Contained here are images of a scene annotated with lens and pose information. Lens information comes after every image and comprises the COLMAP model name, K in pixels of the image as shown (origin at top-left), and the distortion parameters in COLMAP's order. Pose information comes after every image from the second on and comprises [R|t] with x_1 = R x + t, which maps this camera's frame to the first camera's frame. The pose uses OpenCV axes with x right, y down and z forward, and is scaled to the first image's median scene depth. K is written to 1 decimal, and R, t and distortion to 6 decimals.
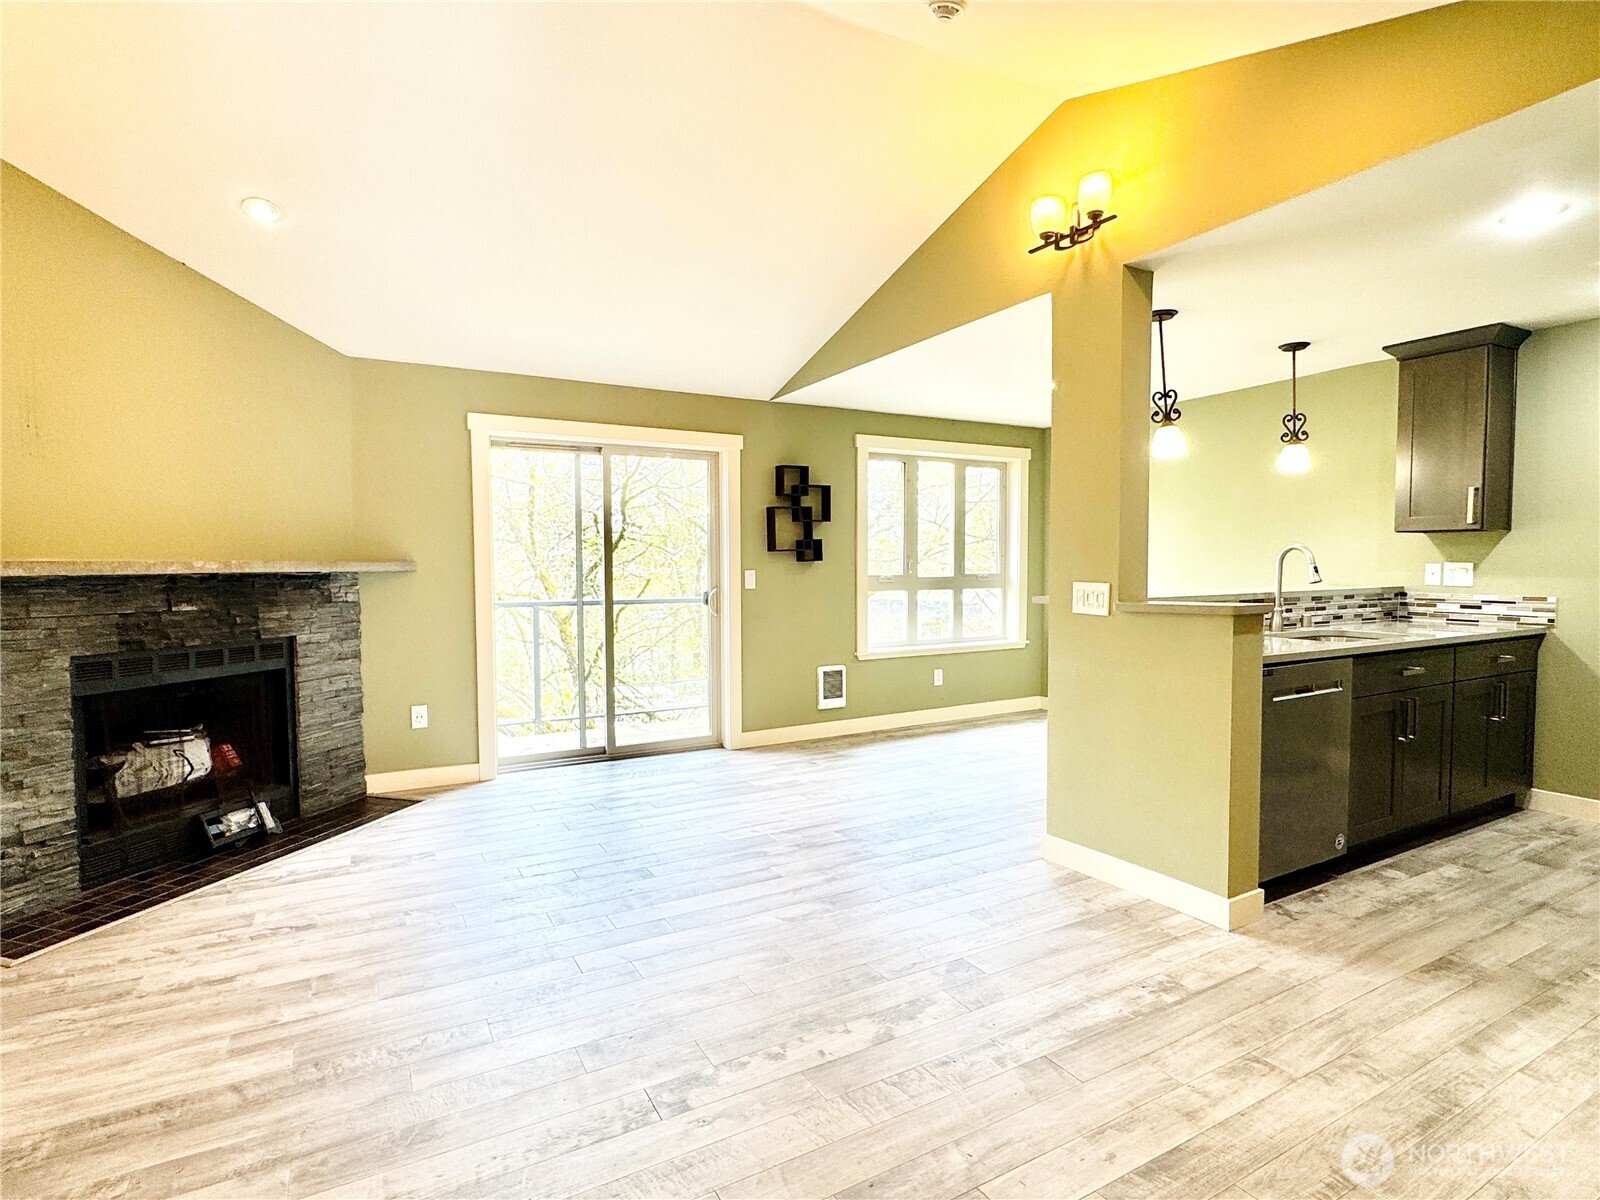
lens RADIAL K [[818.8, 0, 799.0], [0, 818.8, 604.5], [0, 0, 1]] dist [-0.001714, -0.001318]
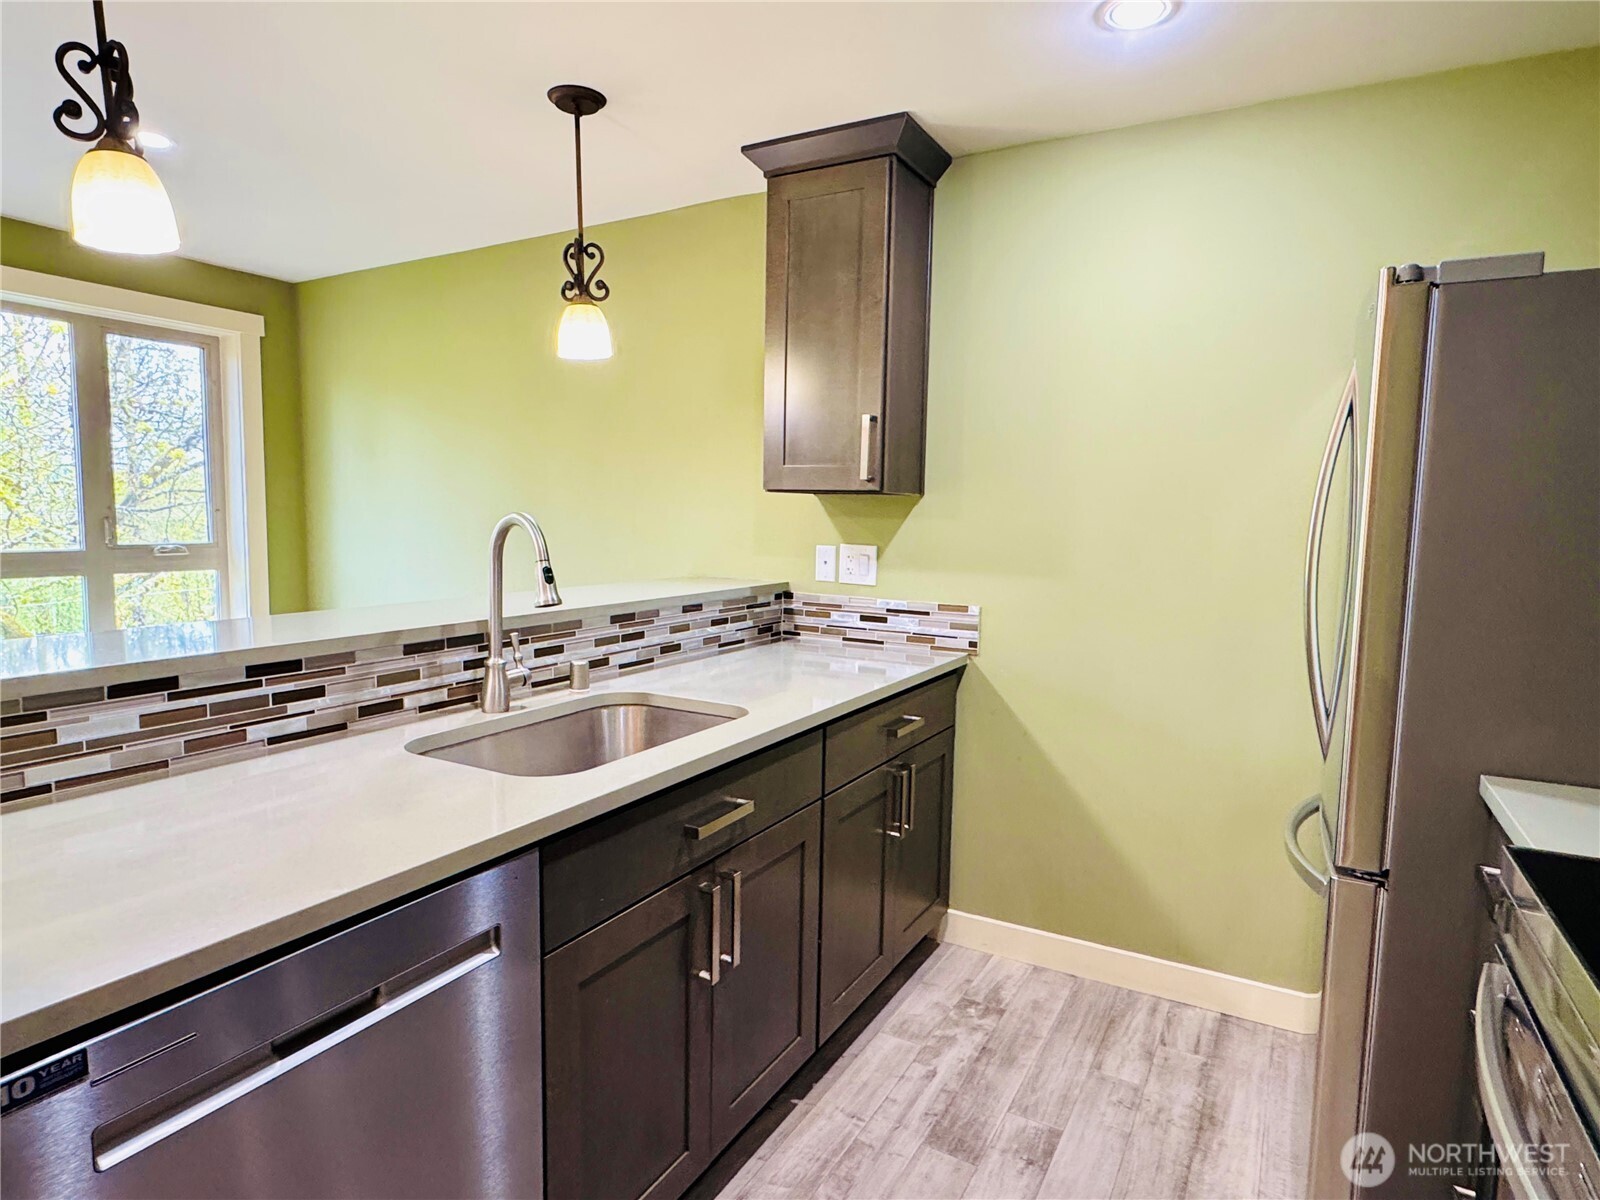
lens RADIAL K [[911.2, 0, 791.9], [0, 911.2, 606.3], [0, 0, 1]] dist [-0.004934, -0.000346]
pose [[0.856479, -0.032711, 0.515144, 0.451386], [0.004235, 0.998402, 0.056355, -0.047869], [-0.516164, -0.046085, 0.855249, 0.484647]]
